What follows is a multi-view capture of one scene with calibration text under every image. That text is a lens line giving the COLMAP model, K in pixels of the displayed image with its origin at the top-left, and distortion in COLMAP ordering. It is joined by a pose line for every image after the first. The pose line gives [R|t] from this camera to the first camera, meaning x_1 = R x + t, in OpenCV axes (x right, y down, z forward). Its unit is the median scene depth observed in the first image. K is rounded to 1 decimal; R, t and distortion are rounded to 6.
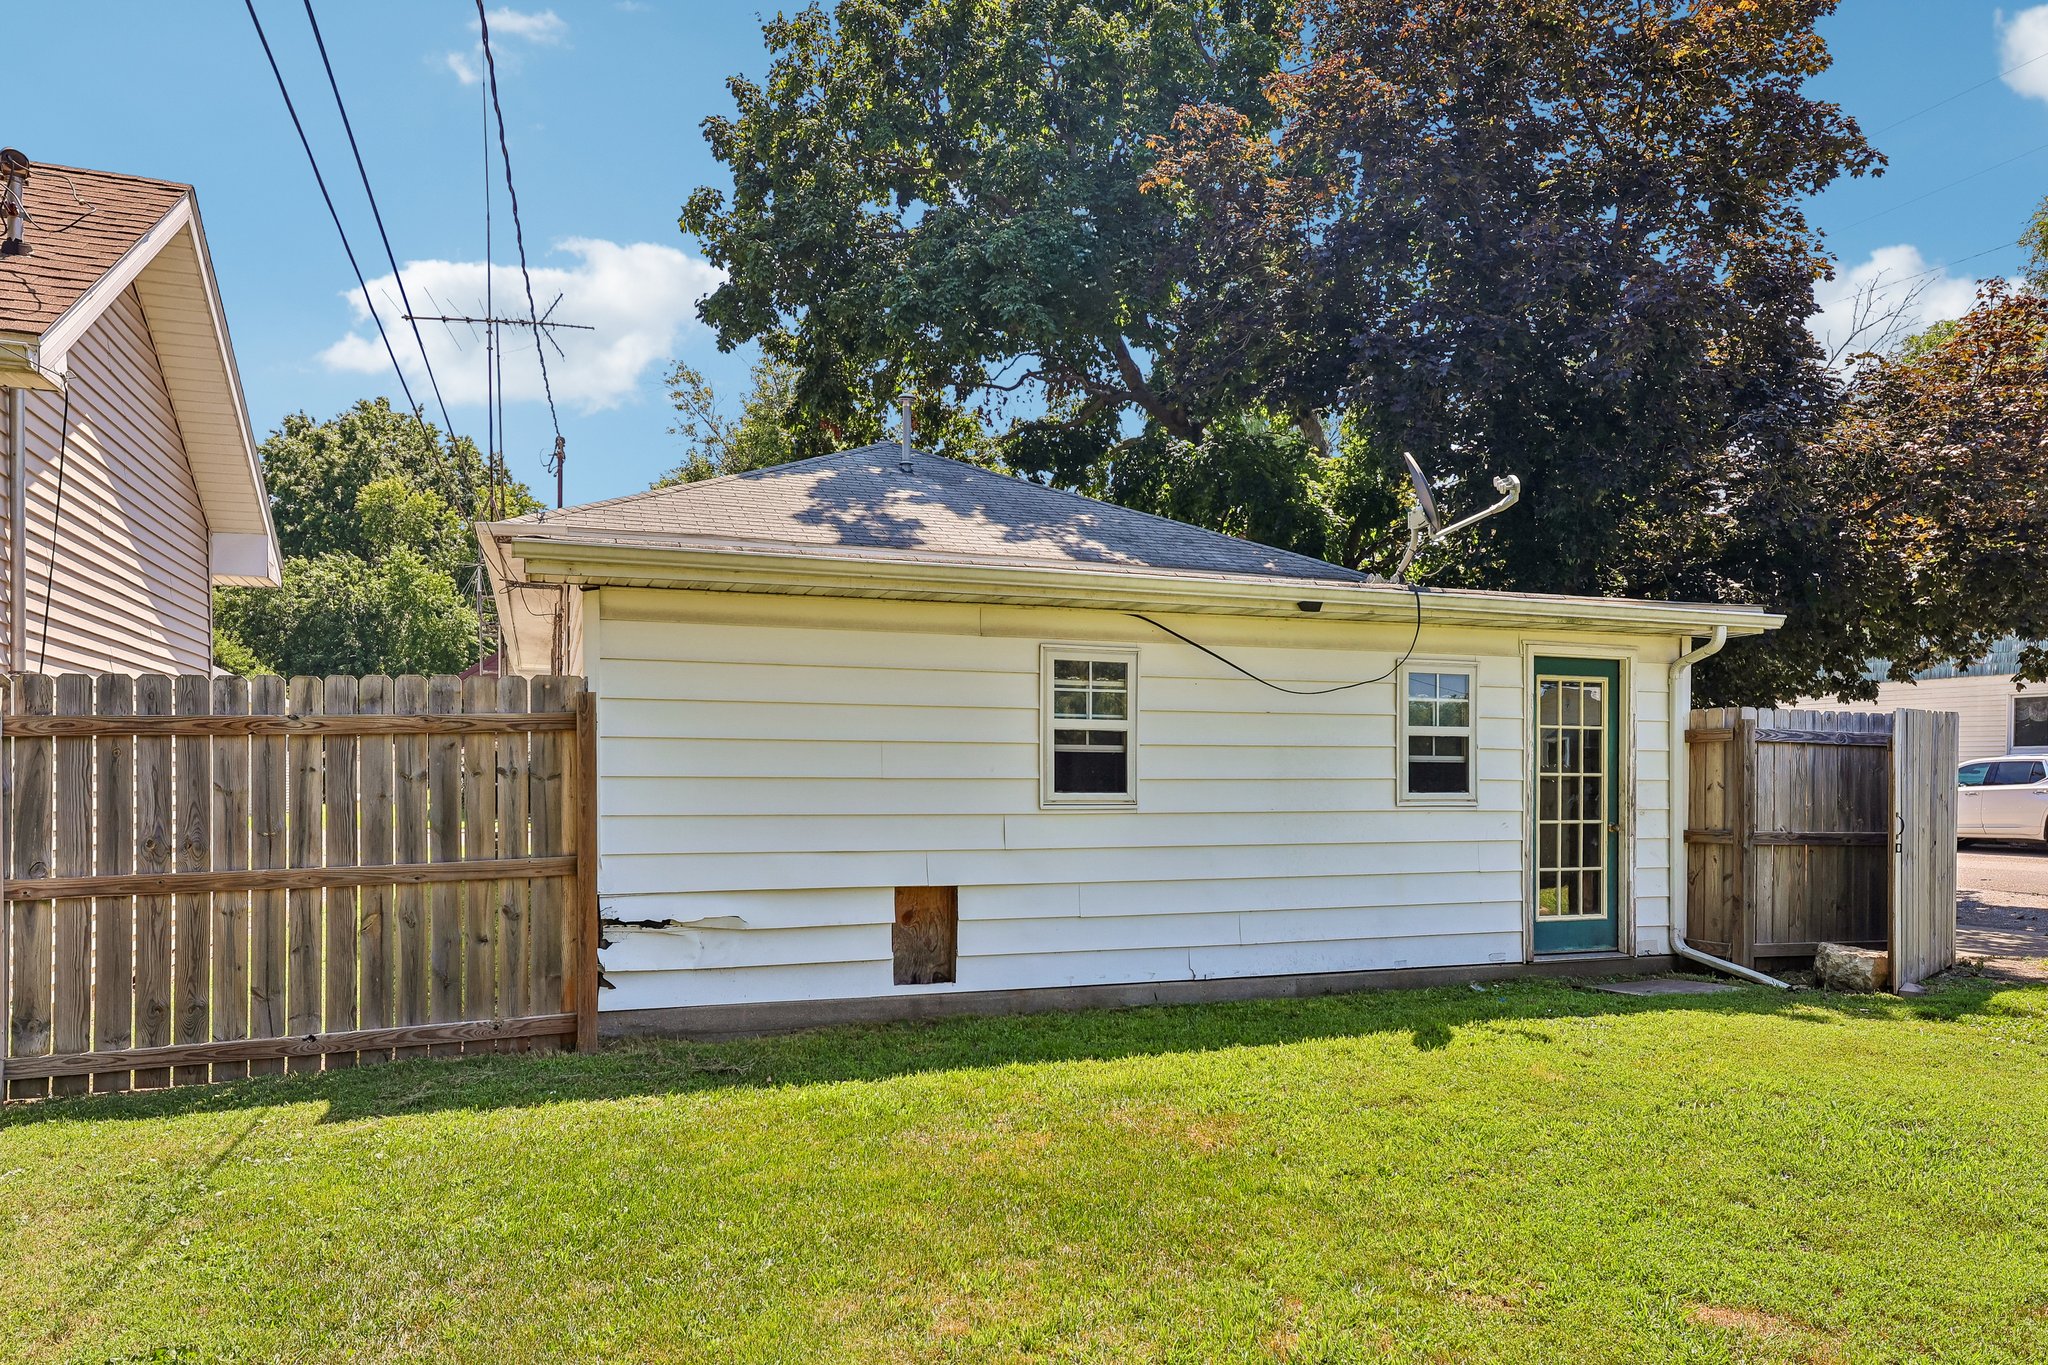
lens RADIAL K [[1351.1, 0, 1029.1], [0, 1351.1, 798.9], [0, 0, 1]] dist [0.002110, 0.001662]
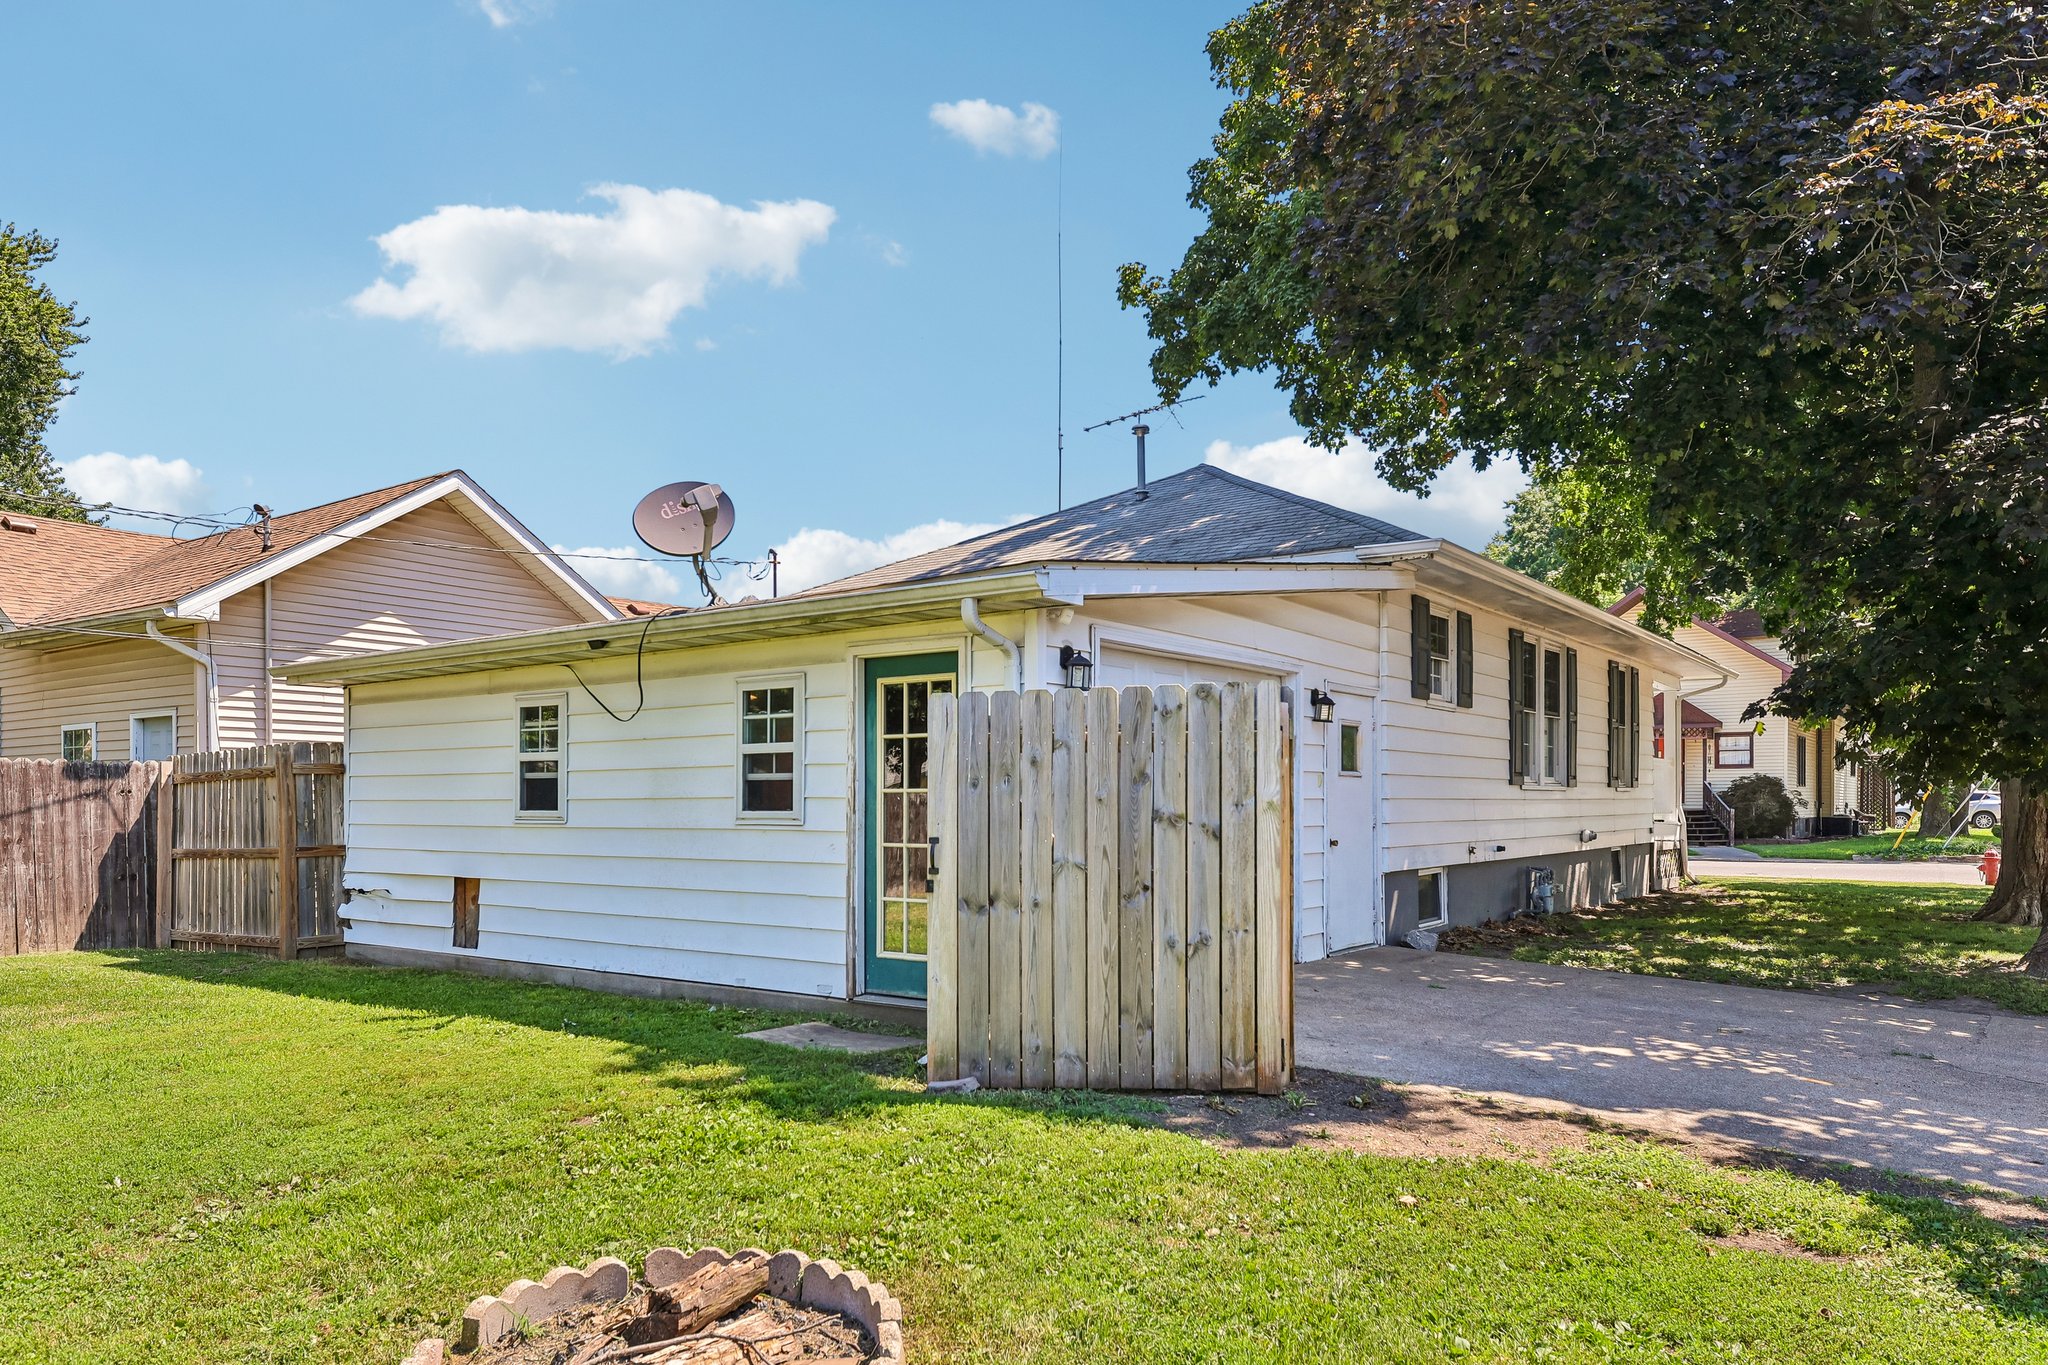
lens RADIAL K [[1351.1, 0, 1029.1], [0, 1351.1, 798.9], [0, 0, 1]] dist [0.002110, 0.001662]
pose [[0.557215, -0.003566, -0.830361, 1.332149], [-0.001154, 0.999986, -0.005070, -0.009611], [0.830368, 0.003783, 0.557203, 0.673333]]
